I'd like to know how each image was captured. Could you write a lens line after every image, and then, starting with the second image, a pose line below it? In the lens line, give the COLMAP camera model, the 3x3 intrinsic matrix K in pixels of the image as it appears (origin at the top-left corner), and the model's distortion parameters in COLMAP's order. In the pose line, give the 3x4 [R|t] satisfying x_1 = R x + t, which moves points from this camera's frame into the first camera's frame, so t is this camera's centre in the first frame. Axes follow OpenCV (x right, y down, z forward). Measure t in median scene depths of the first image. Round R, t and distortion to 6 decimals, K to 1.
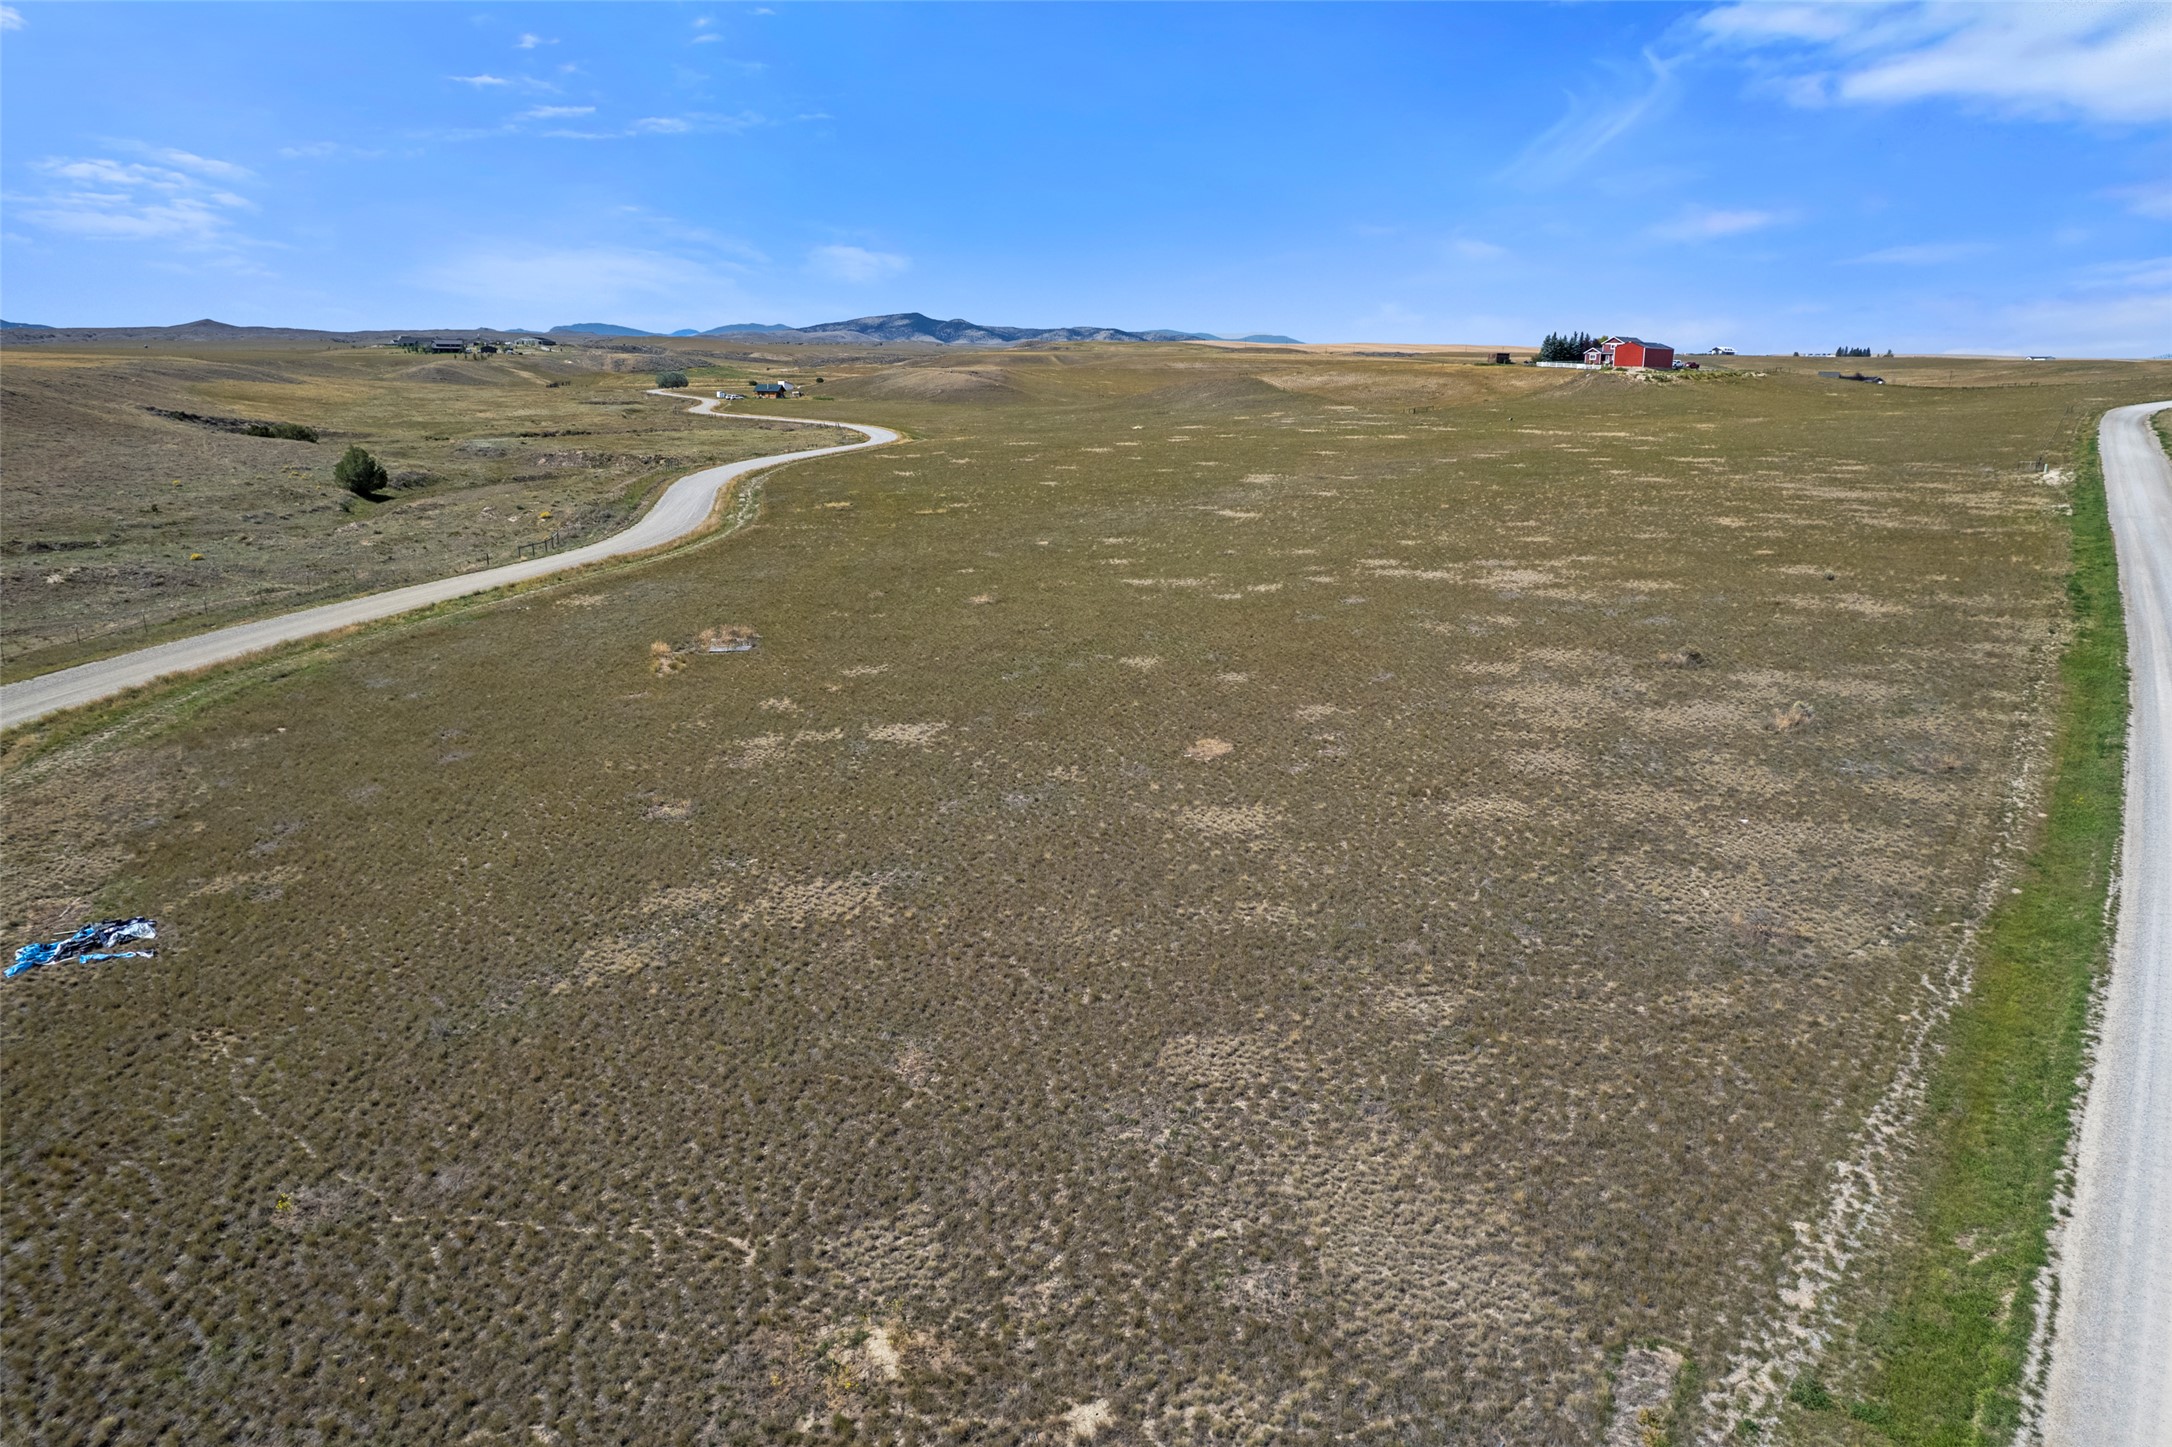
lens RADIAL K [[1387.3, 0, 1097.1], [0, 1387.3, 726.8], [0, 0, 1]] dist [-0.080653, 0.062138]
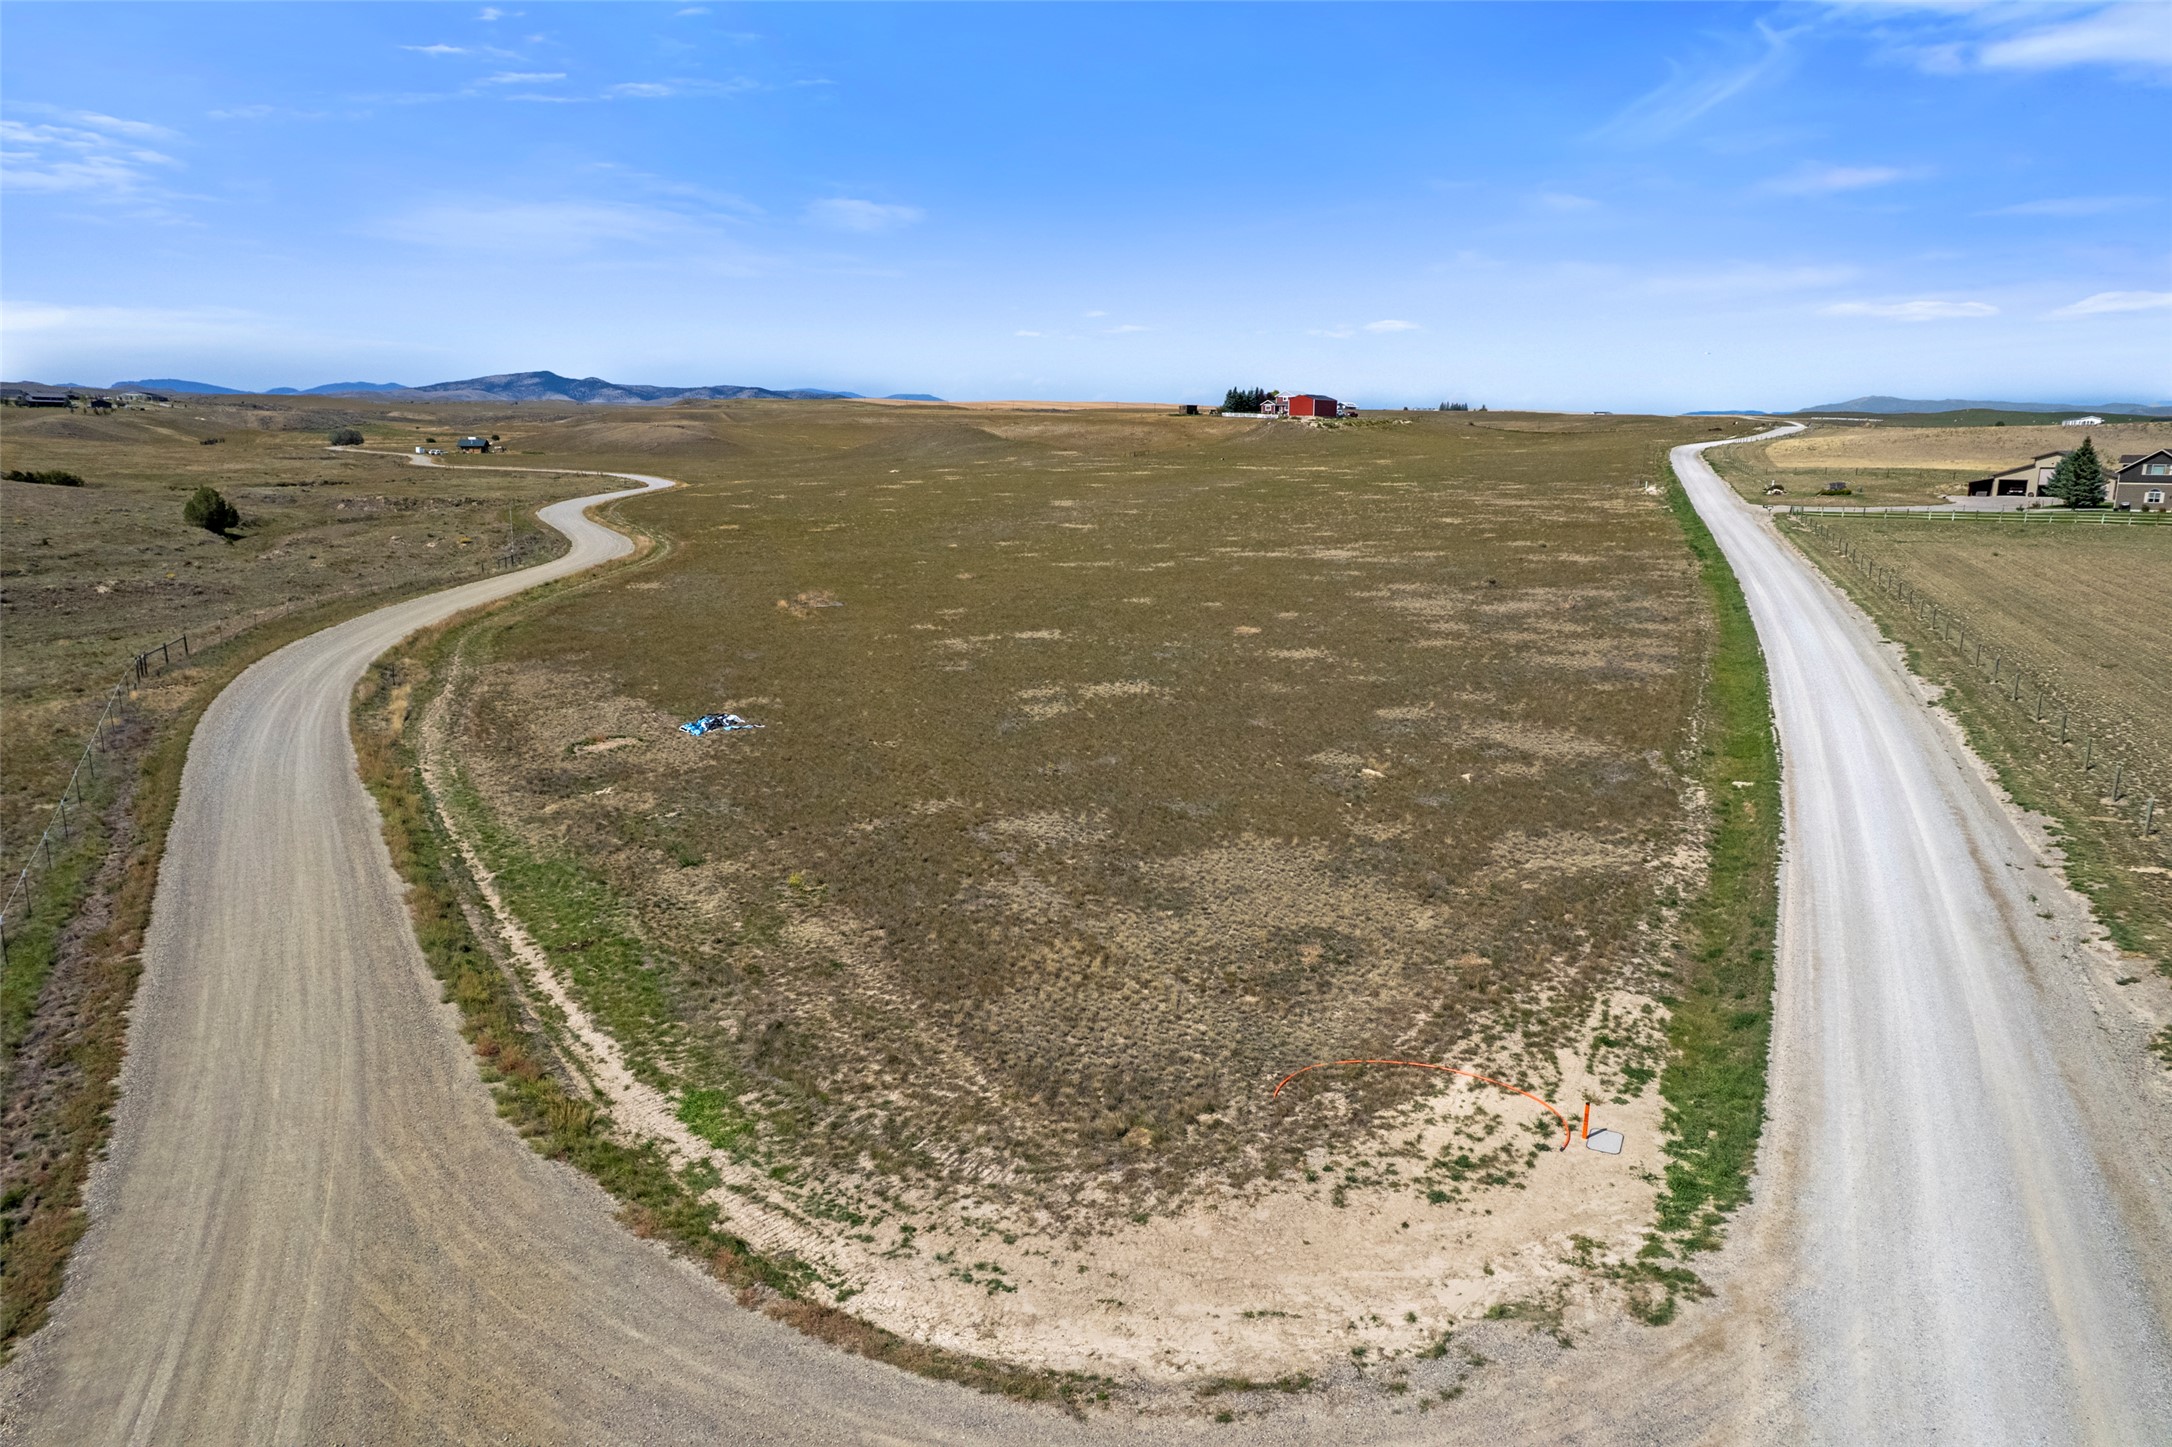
lens RADIAL K [[1387.3, 0, 1097.1], [0, 1387.3, 726.8], [0, 0, 1]] dist [-0.080653, 0.062138]
pose [[0.968393, -0.052582, 0.243823, -0.077373], [0.062403, 0.997514, -0.032725, 0.026857], [-0.241496, 0.046906, 0.969268, -0.079302]]
